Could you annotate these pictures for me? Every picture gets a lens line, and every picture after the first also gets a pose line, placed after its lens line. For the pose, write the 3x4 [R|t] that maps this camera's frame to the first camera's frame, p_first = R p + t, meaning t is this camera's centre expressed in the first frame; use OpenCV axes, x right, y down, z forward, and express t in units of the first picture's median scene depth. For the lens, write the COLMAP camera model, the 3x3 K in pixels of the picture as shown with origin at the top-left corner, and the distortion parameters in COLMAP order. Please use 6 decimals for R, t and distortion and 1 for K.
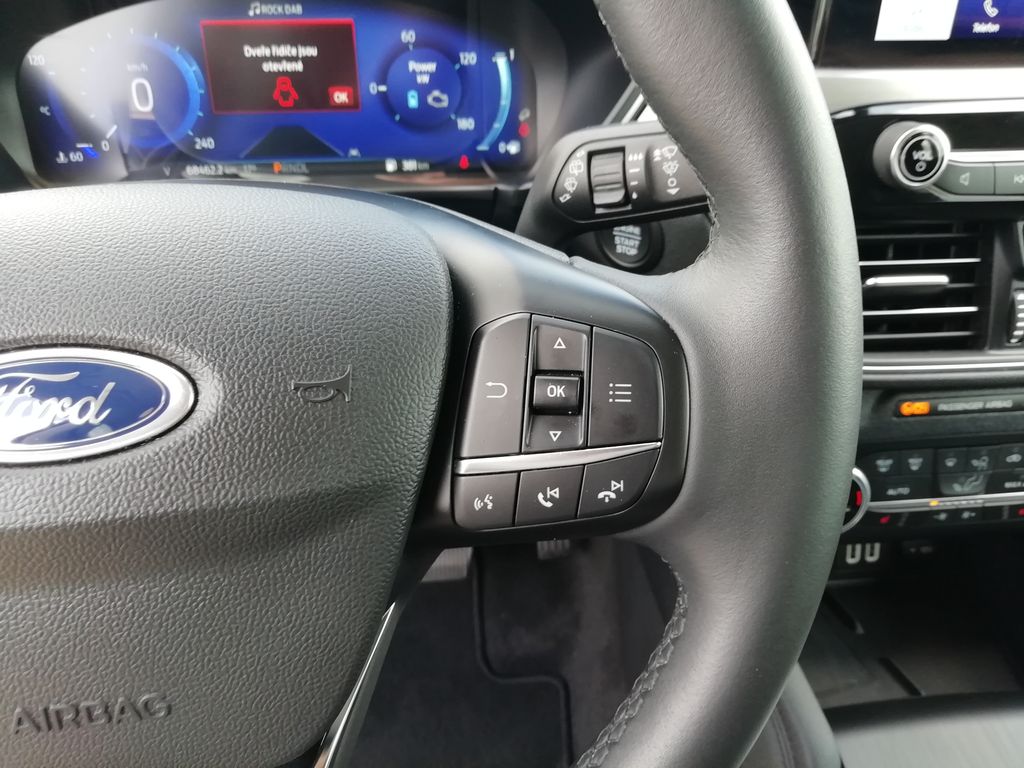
lens RADIAL K [[790.3, 0, 509.7], [0, 790.3, 359.0], [0, 0, 1]] dist [-0.011157, -0.002537]
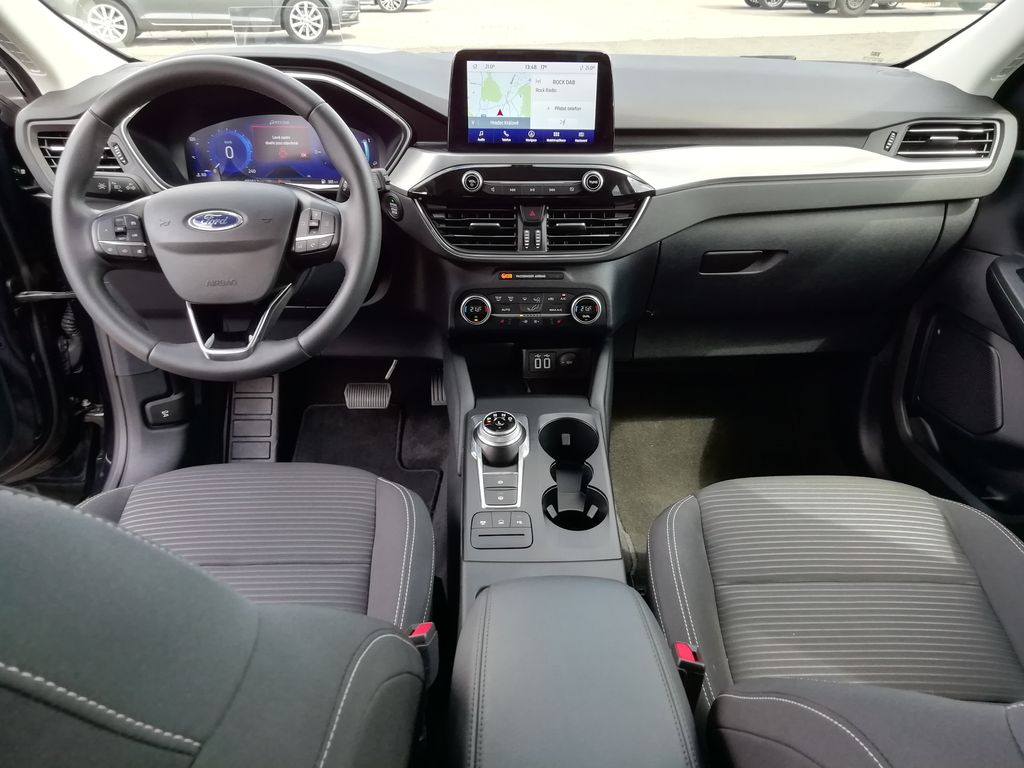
lens RADIAL K [[753.8, 0, 514.4], [0, 753.8, 369.5], [0, 0, 1]] dist [0.008212, -0.005385]
pose [[0.998268, 0.036618, -0.046054, 0.668670], [-0.037101, 0.999265, -0.009680, 0.405330], [0.045666, 0.011372, 0.998892, -1.567145]]
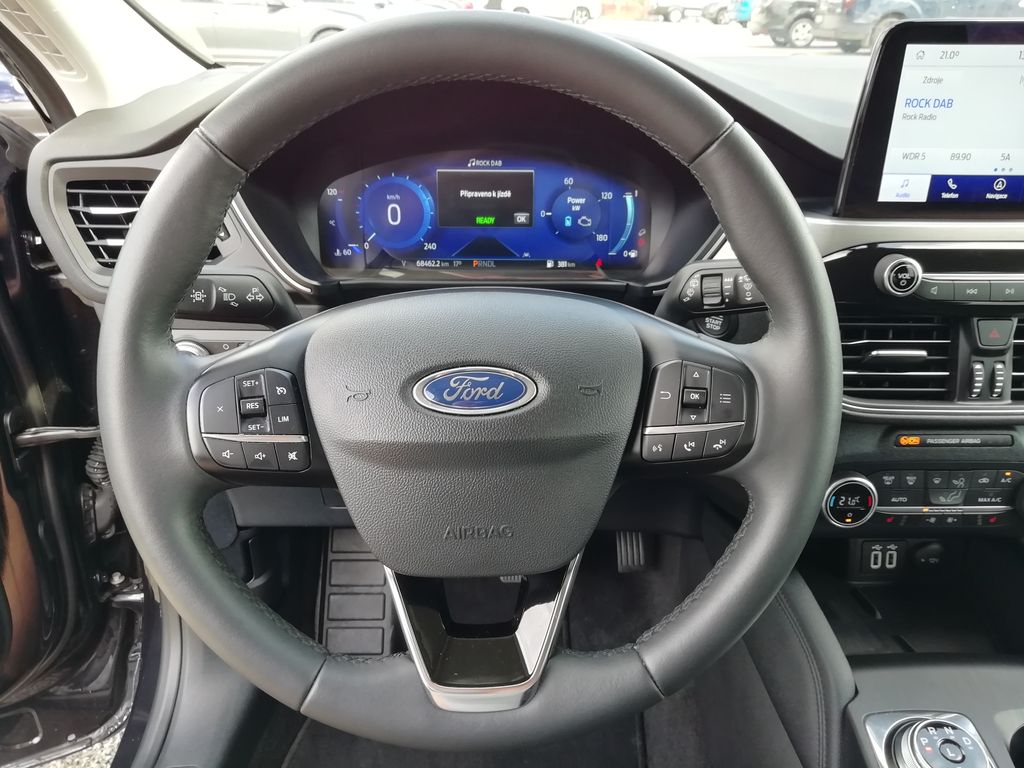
lens RADIAL K [[770.6, 0, 513.7], [0, 770.6, 363.1], [0, 0, 1]] dist [0.009979, 0.002570]
pose [[0.996965, 0.038587, -0.067618, -0.125741], [-0.043293, 0.996637, -0.069576, 0.050378], [0.064706, 0.072292, 0.995282, -0.482175]]
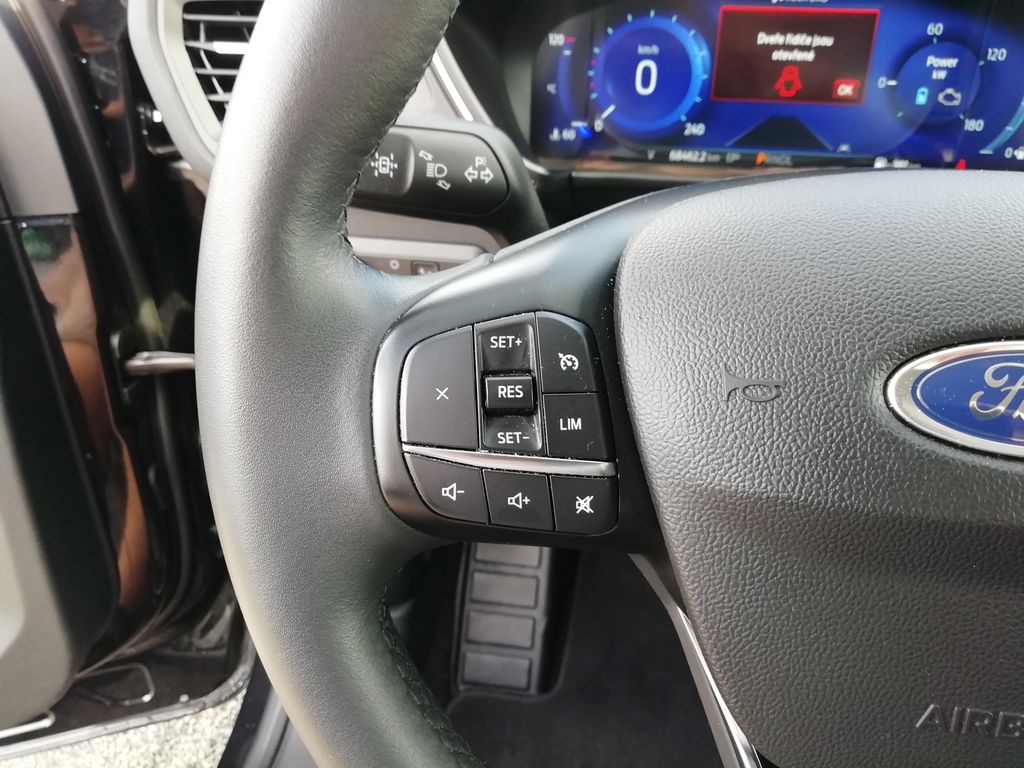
lens RADIAL K [[782.4, 0, 512.6], [0, 782.4, 354.5], [0, 0, 1]] dist [-0.007816, 0.000815]
pose [[0.971749, 0.115927, -0.205582, -0.401347], [-0.115676, 0.993198, 0.013280, 0.025326], [0.205723, 0.010876, 0.978550, -0.014851]]
